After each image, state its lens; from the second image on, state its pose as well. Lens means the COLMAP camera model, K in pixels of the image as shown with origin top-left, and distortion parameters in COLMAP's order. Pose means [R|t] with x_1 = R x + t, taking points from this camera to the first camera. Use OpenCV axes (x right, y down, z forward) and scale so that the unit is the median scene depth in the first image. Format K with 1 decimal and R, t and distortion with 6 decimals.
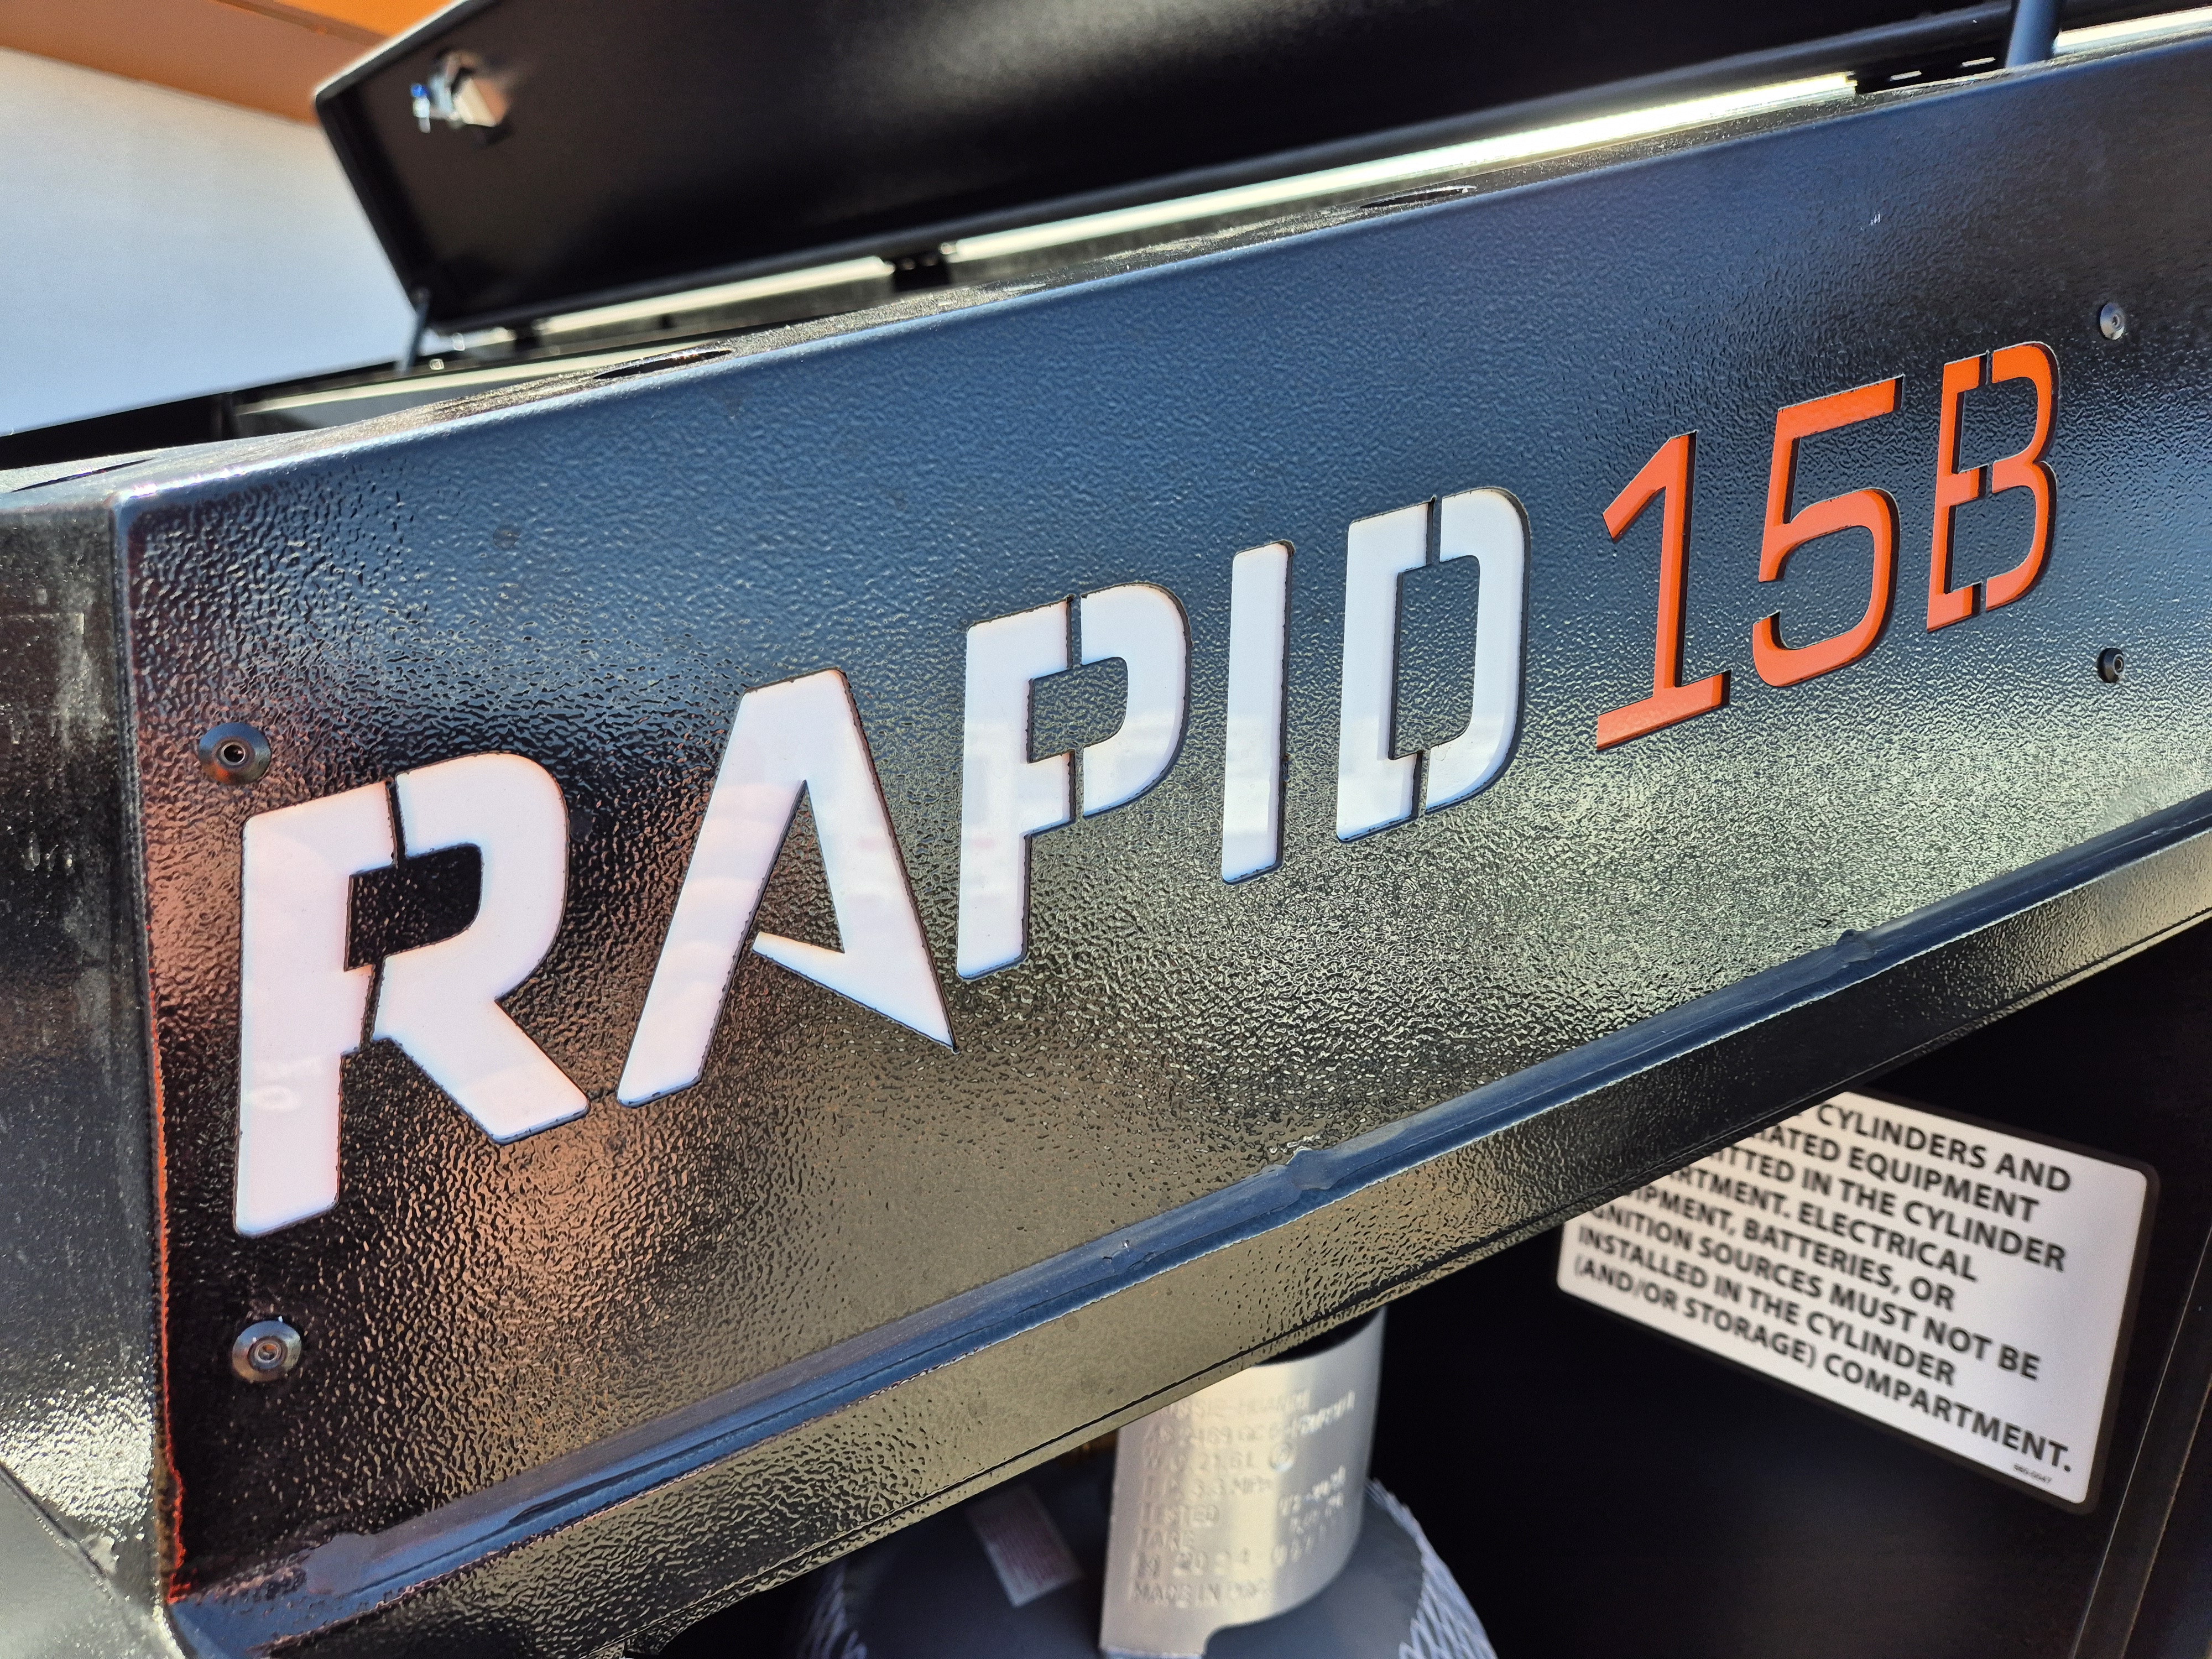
lens RADIAL K [[1479.4, 0, 1106.0], [0, 1479.4, 829.5], [0, 0, 1]] dist [0.038920, -0.000177]
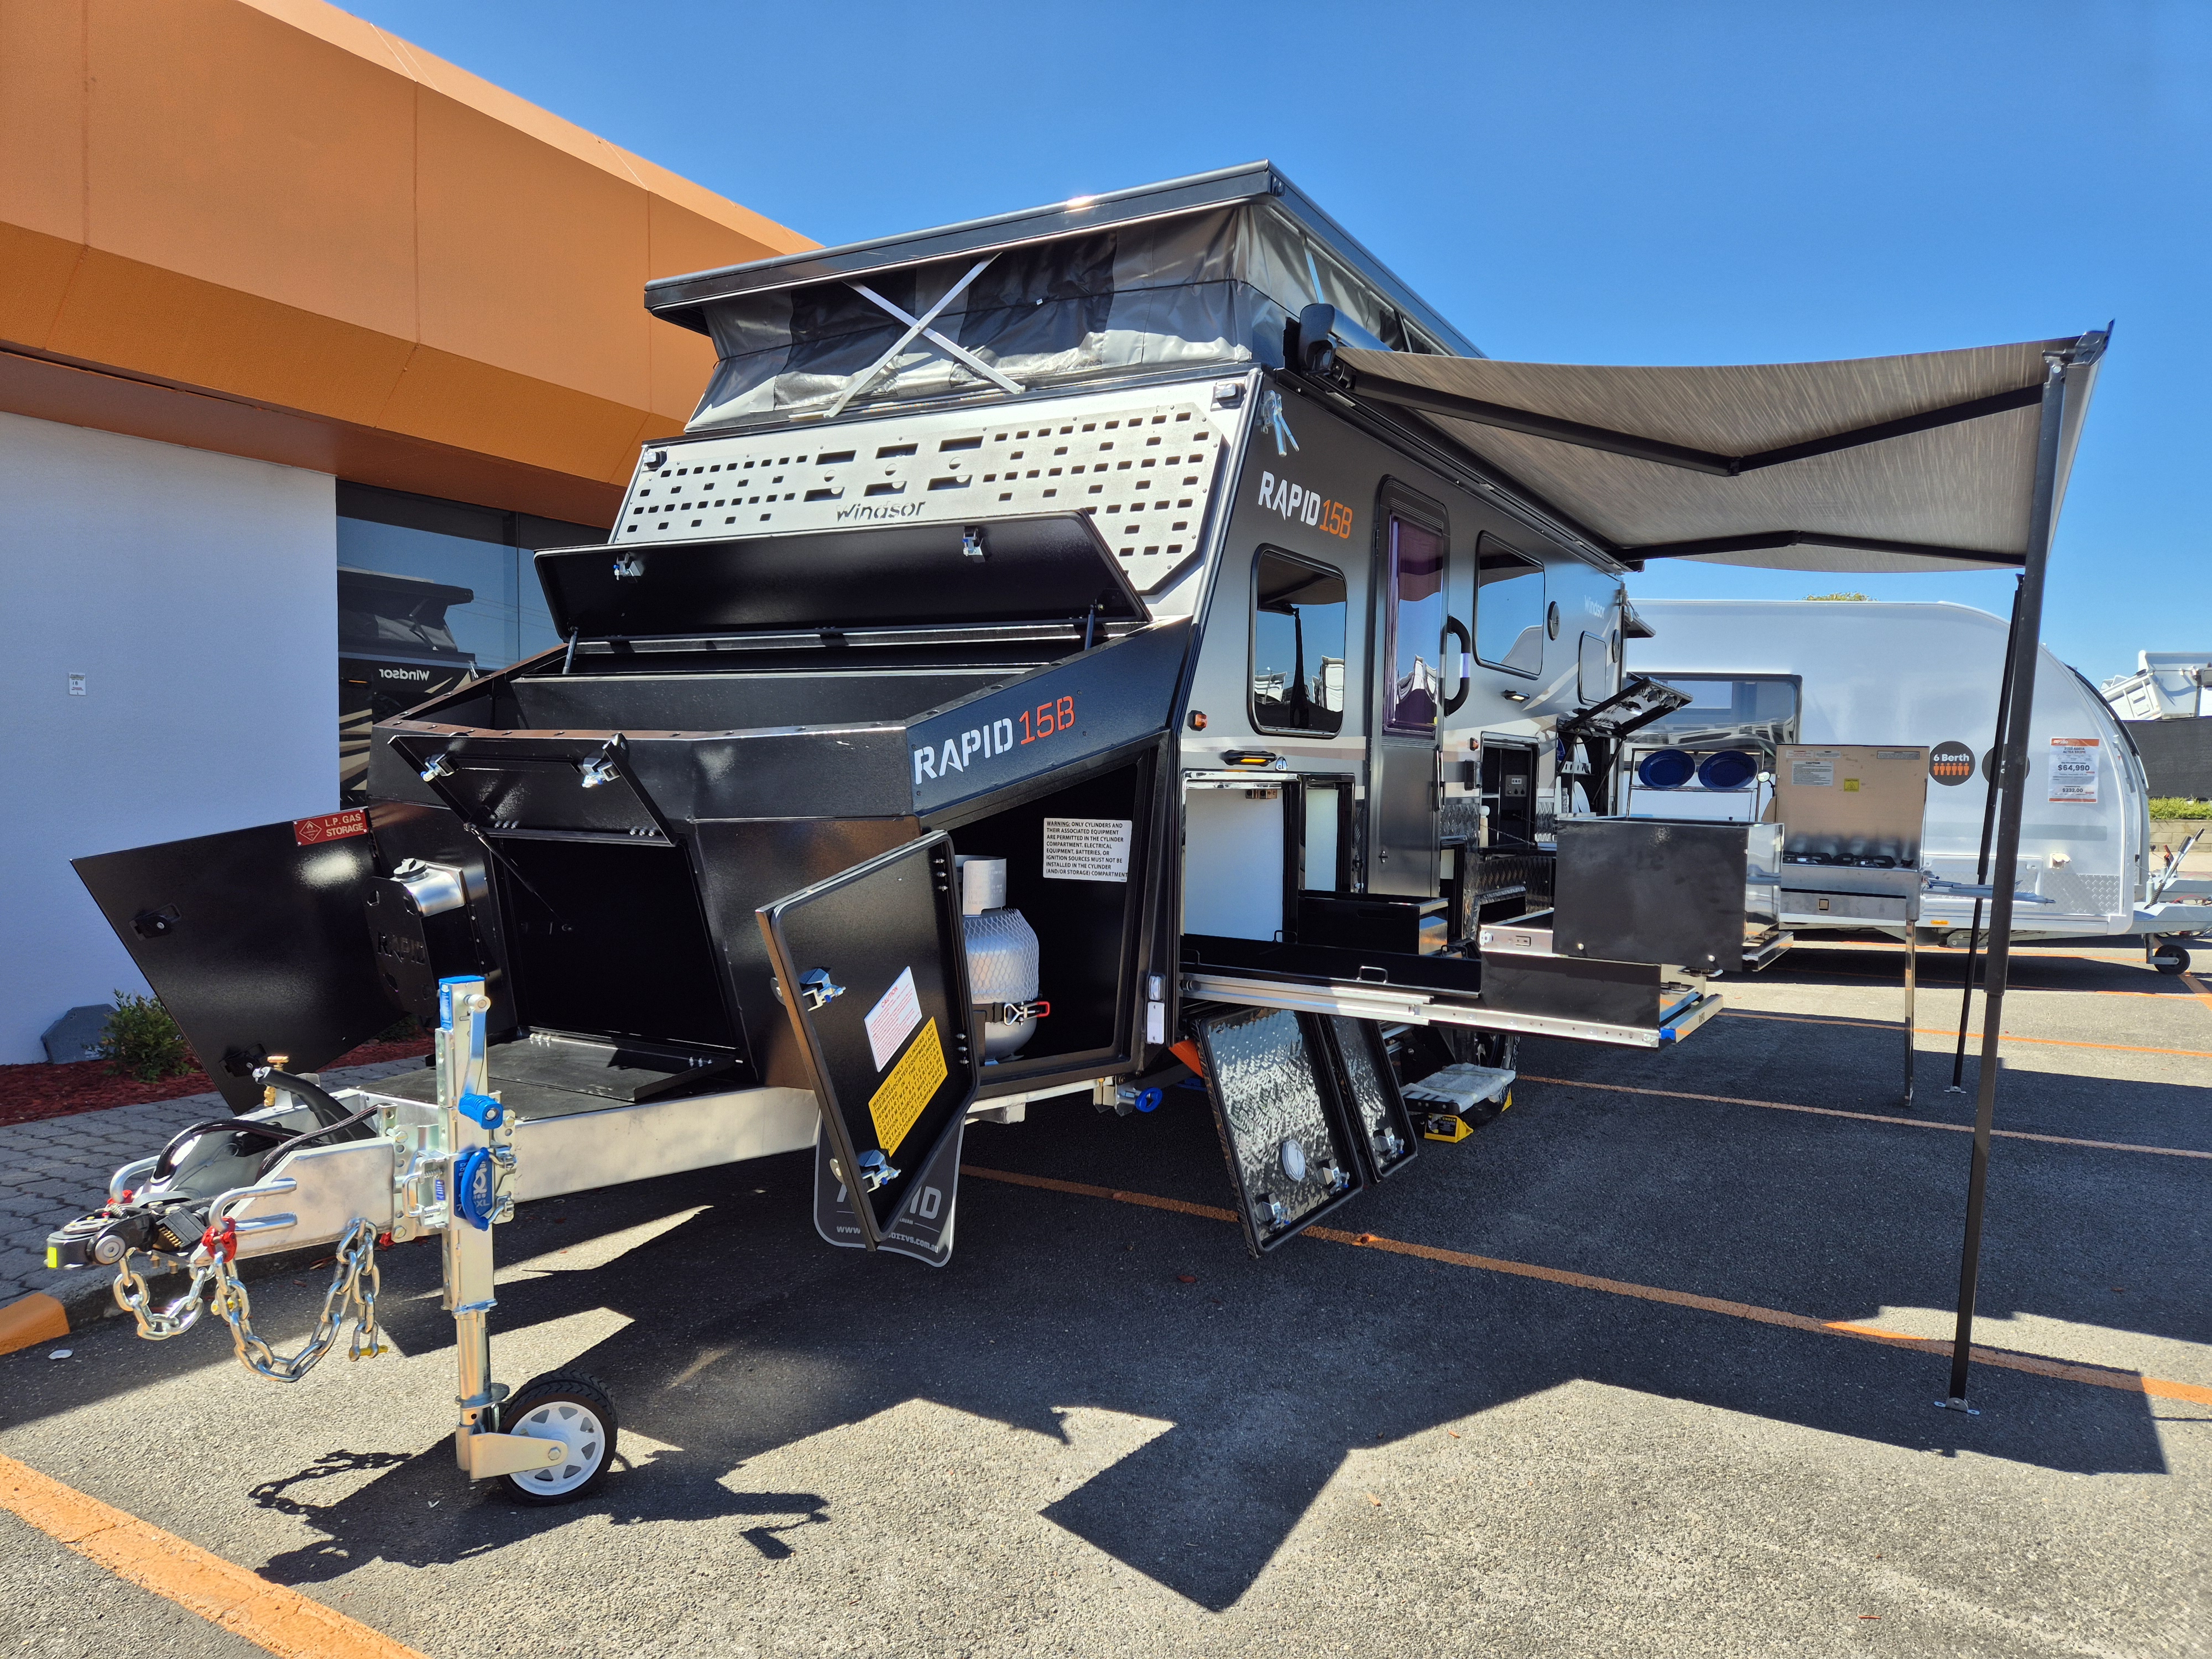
lens RADIAL K [[1479.4, 0, 1106.0], [0, 1479.4, 829.5], [0, 0, 1]] dist [0.038920, -0.000177]
pose [[0.957771, -0.075306, 0.277497, -1.985425], [0.100991, 0.991711, -0.079439, 1.410710], [-0.269214, 0.104109, 0.957437, -8.892227]]
